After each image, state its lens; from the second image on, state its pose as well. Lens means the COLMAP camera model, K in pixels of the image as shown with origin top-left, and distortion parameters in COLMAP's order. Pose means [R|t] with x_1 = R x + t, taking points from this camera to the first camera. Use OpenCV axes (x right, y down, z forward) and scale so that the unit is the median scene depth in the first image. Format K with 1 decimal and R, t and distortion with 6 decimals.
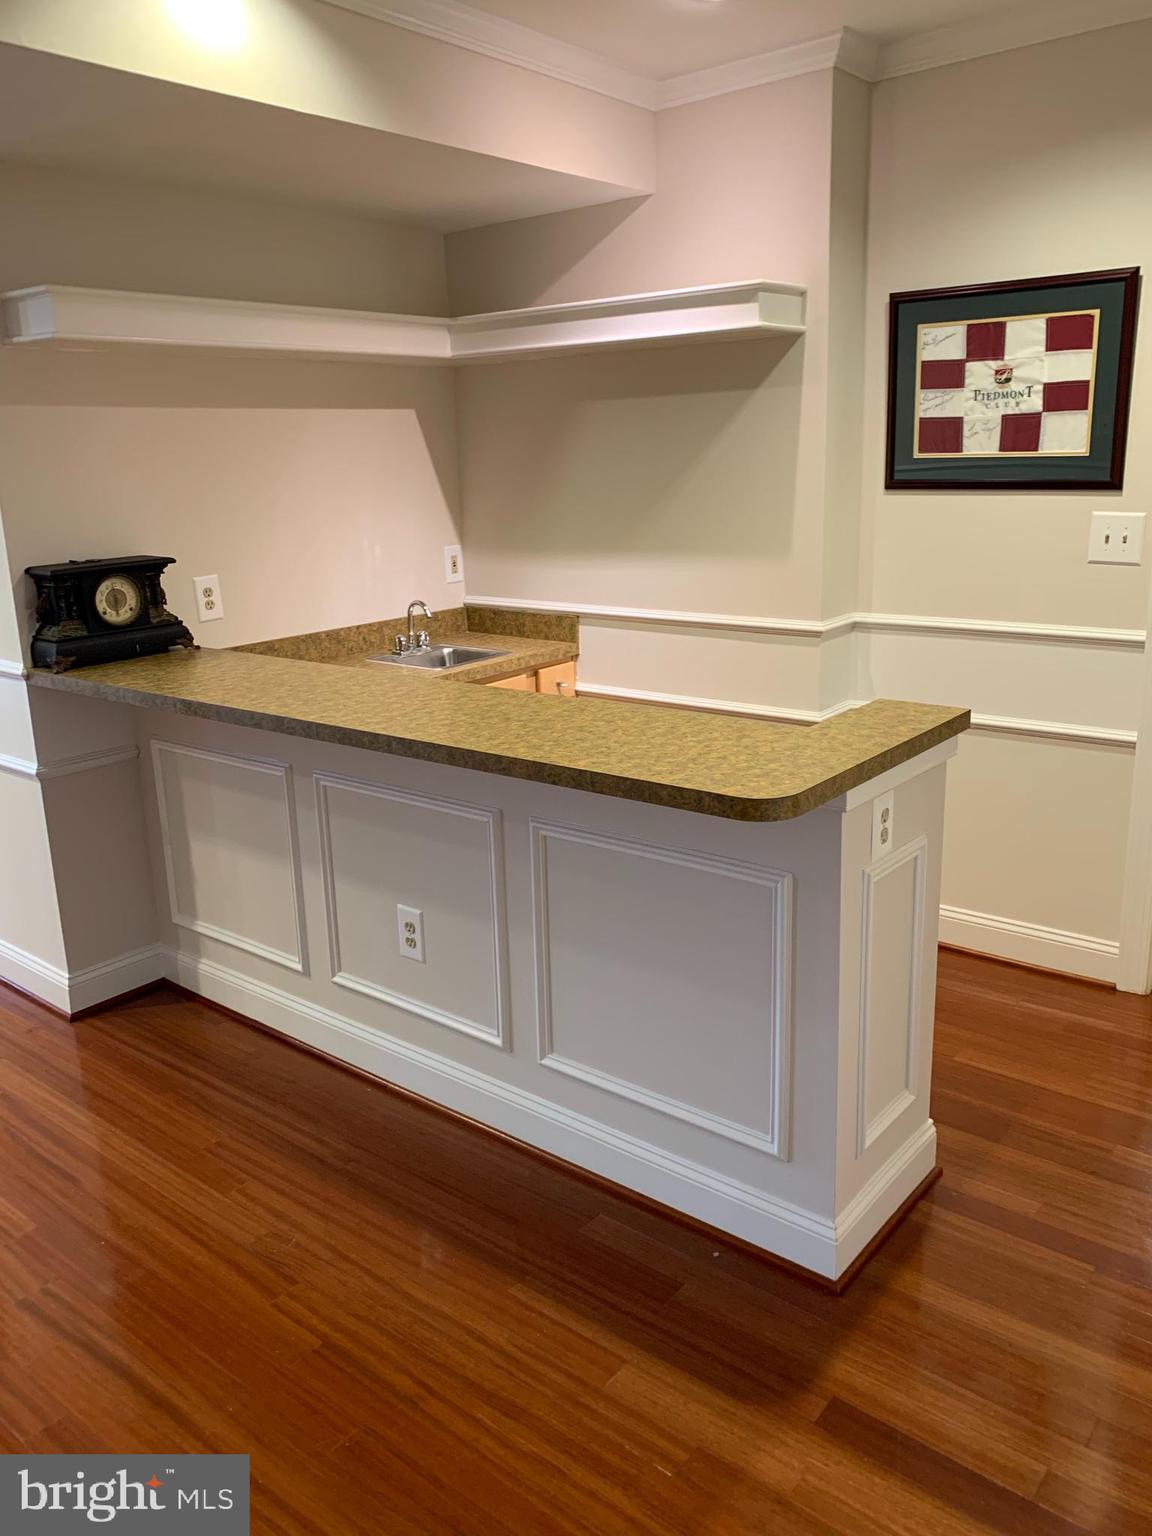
lens RADIAL K [[1172.0, 0, 576.0], [0, 1172.0, 768.0], [0, 0, 1]] dist [0.003993, -0.008310]
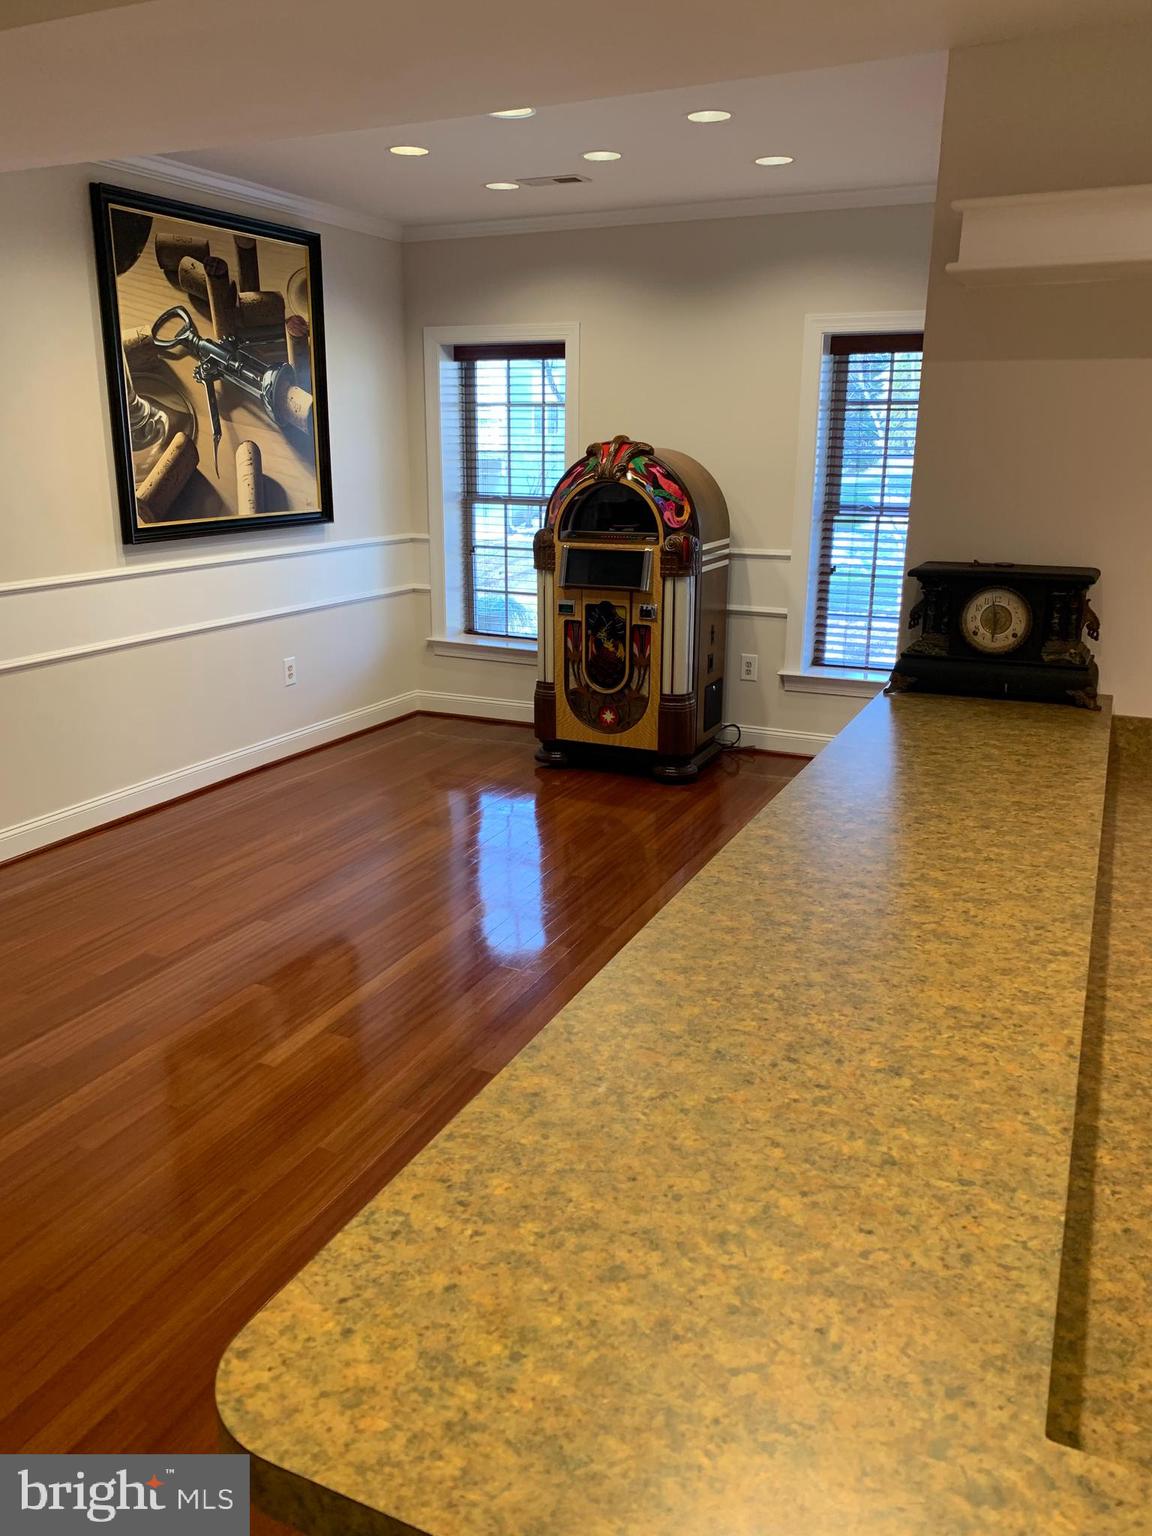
lens RADIAL K [[1172.0, 0, 576.0], [0, 1172.0, 768.0], [0, 0, 1]] dist [0.003993, -0.008310]
pose [[0.242323, 0.296853, -0.923666, 0.439734], [-0.267039, 0.935675, 0.230655, -0.255129], [0.932722, 0.190762, 0.306007, 0.875972]]
